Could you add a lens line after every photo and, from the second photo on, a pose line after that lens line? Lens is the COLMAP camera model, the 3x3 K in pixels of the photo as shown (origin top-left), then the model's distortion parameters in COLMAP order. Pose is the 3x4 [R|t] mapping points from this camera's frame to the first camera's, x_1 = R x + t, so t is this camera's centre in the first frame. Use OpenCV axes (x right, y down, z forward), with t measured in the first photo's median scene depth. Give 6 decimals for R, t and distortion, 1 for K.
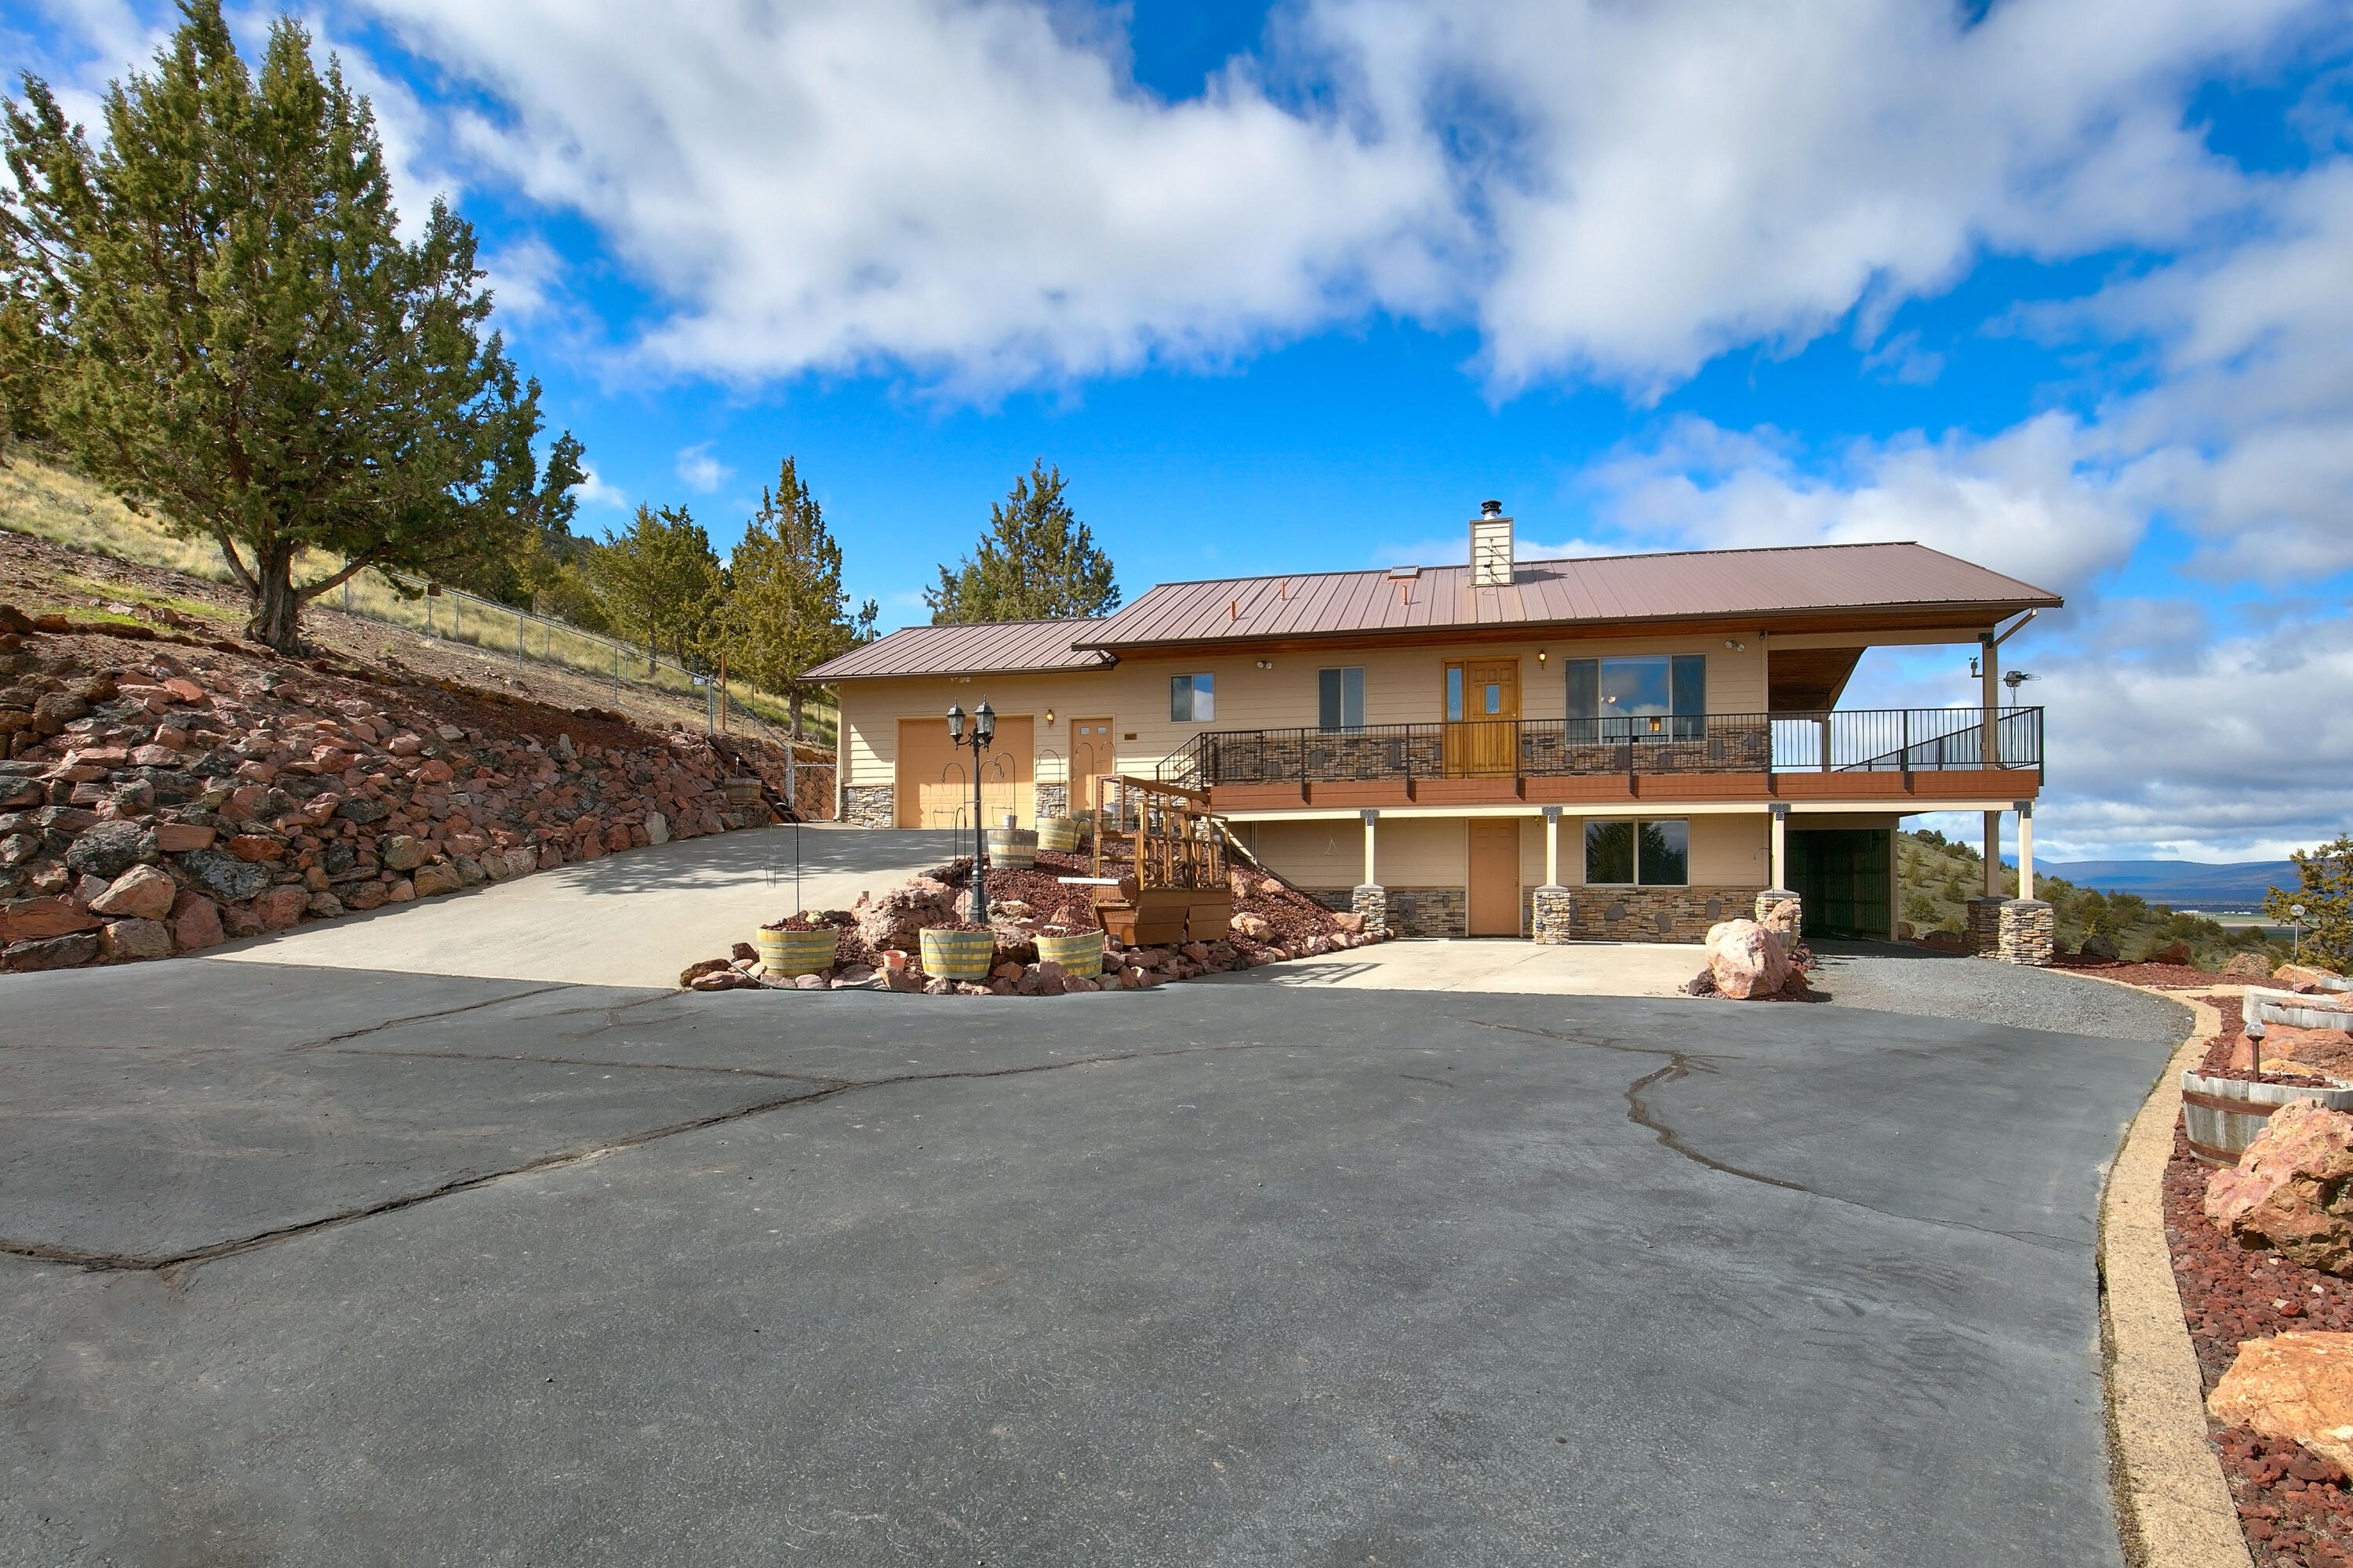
lens RADIAL K [[1113.8, 0, 1338.6], [0, 1113.8, 861.6], [0, 0, 1]] dist [-0.035715, 0.000096]
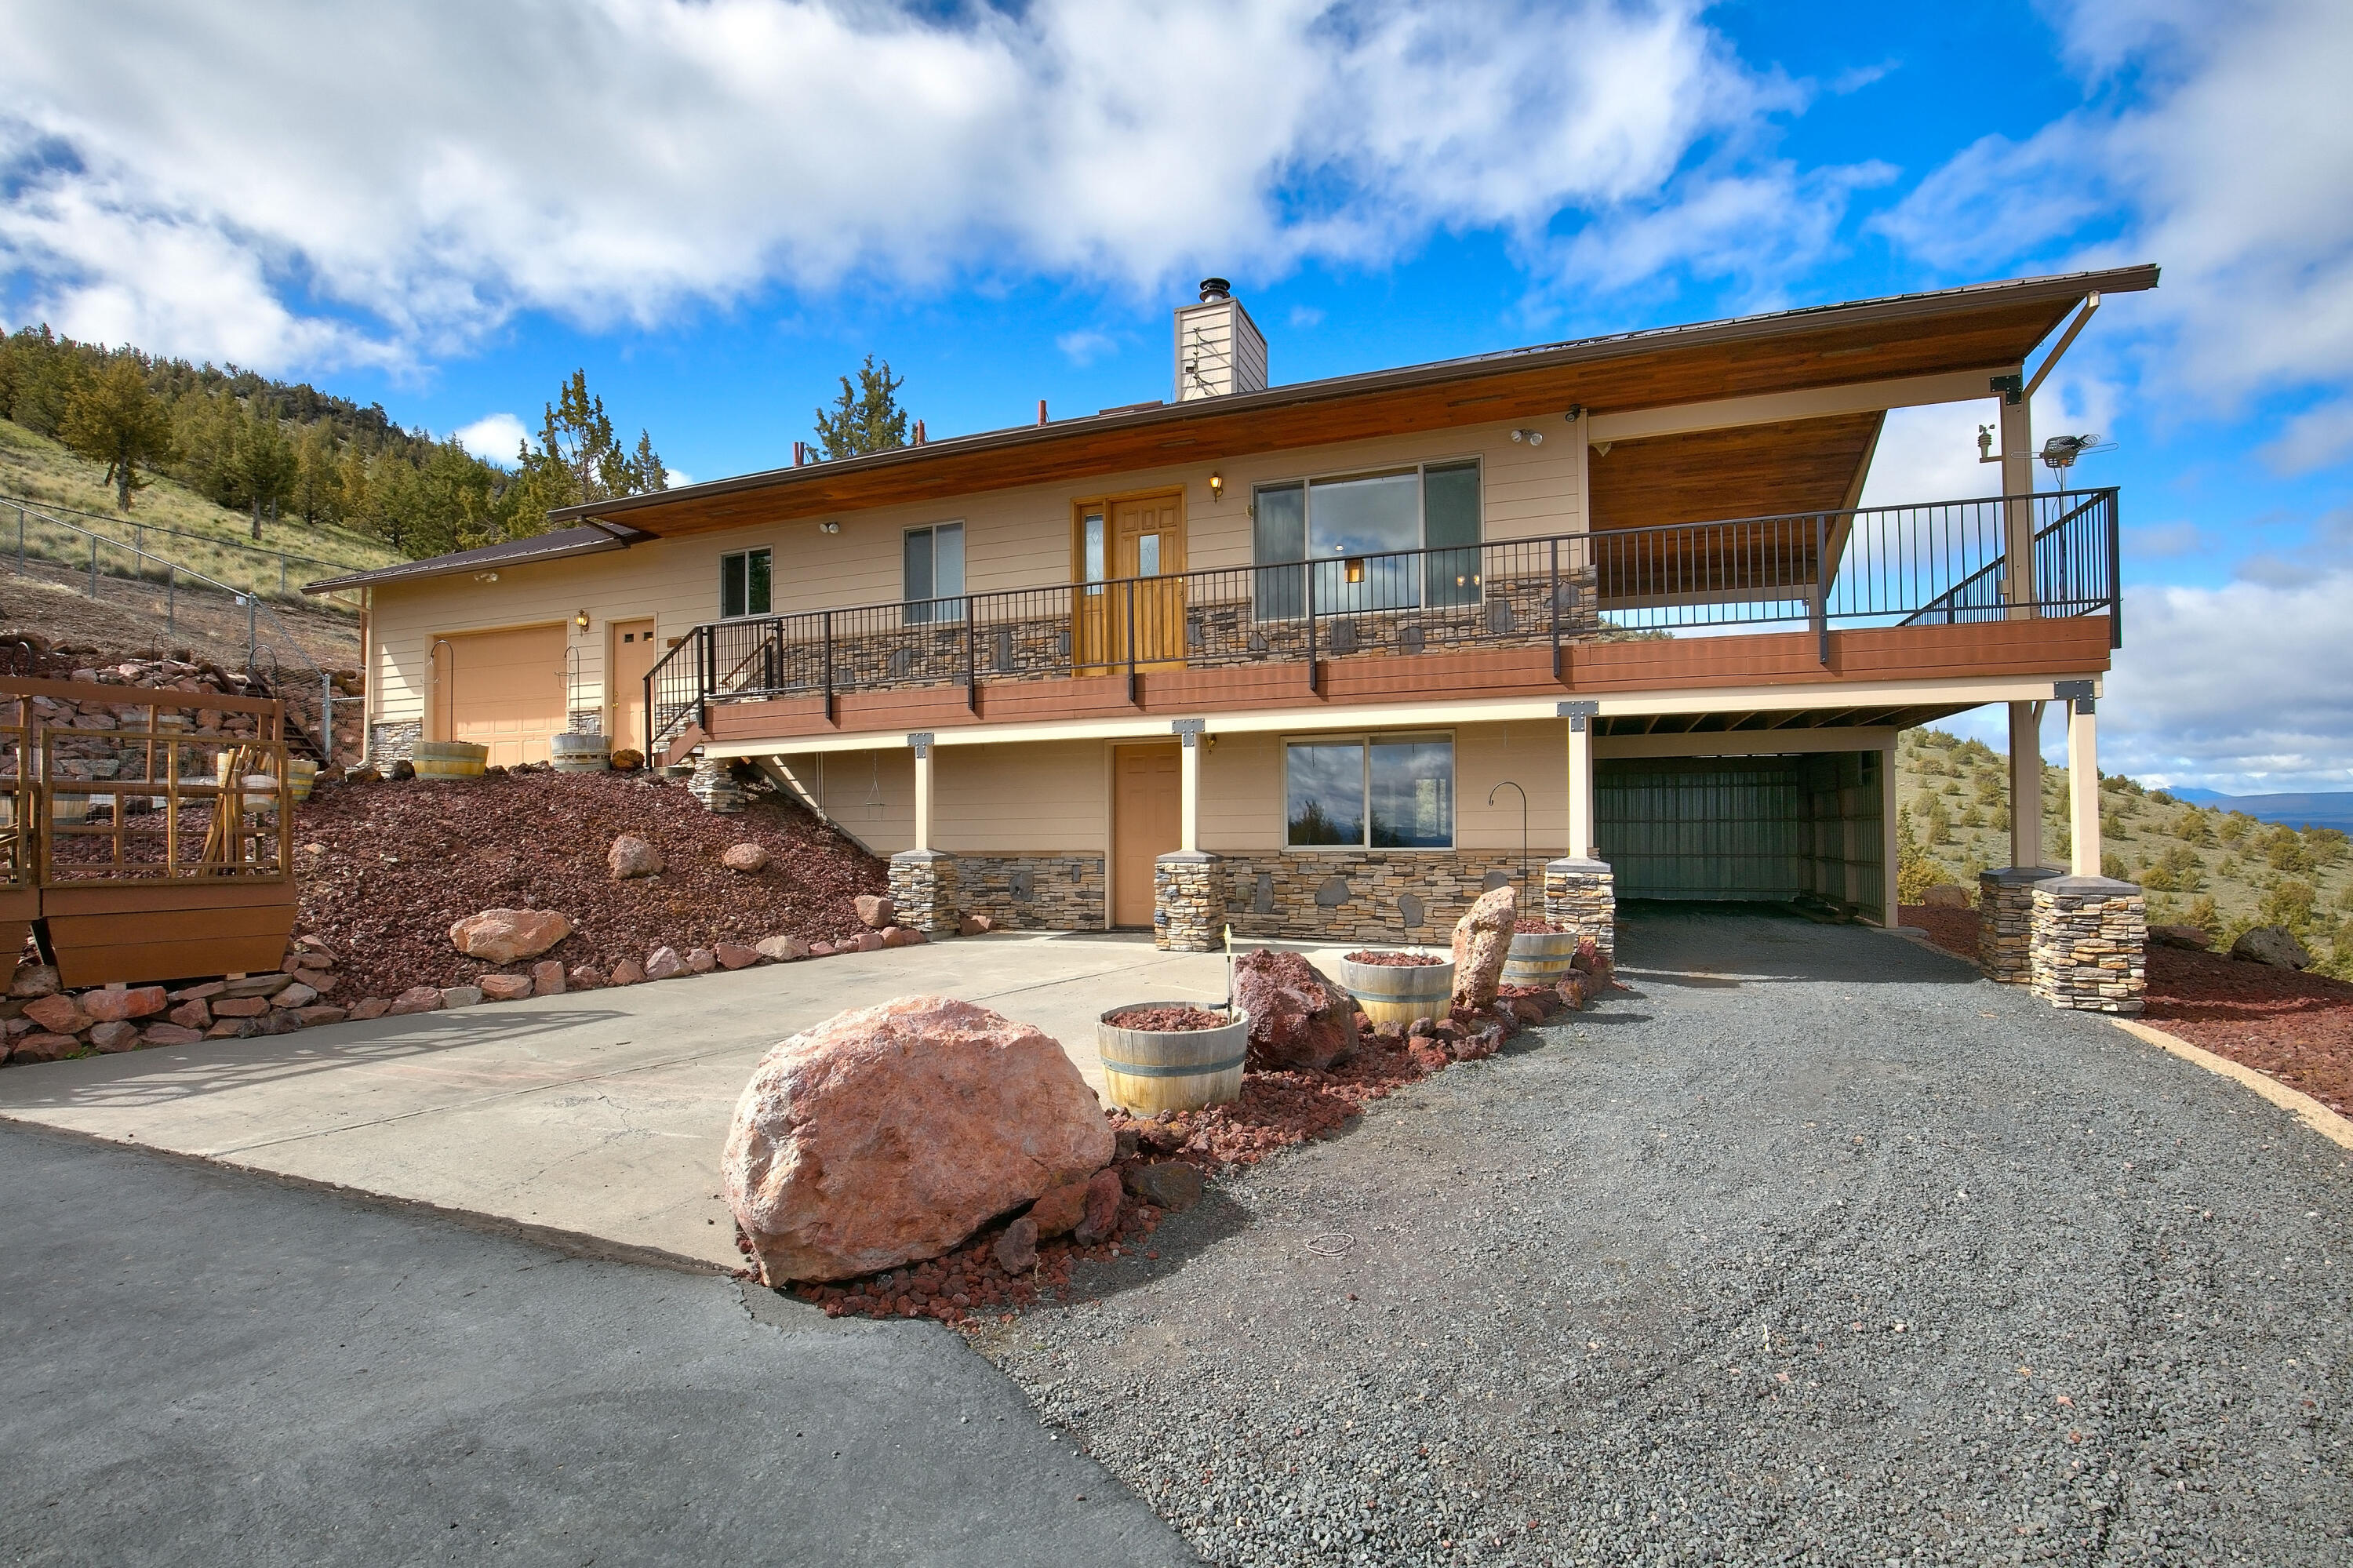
lens RADIAL K [[1113.8, 0, 1163.7], [0, 1113.8, 805.0], [0, 0, 1]] dist [-0.035715, 0.000096]
pose [[0.980043, -0.012304, -0.198405, 0.289528], [0.012118, 0.999924, -0.002150, -0.002236], [0.198416, -0.000297, 0.980118, 0.400354]]
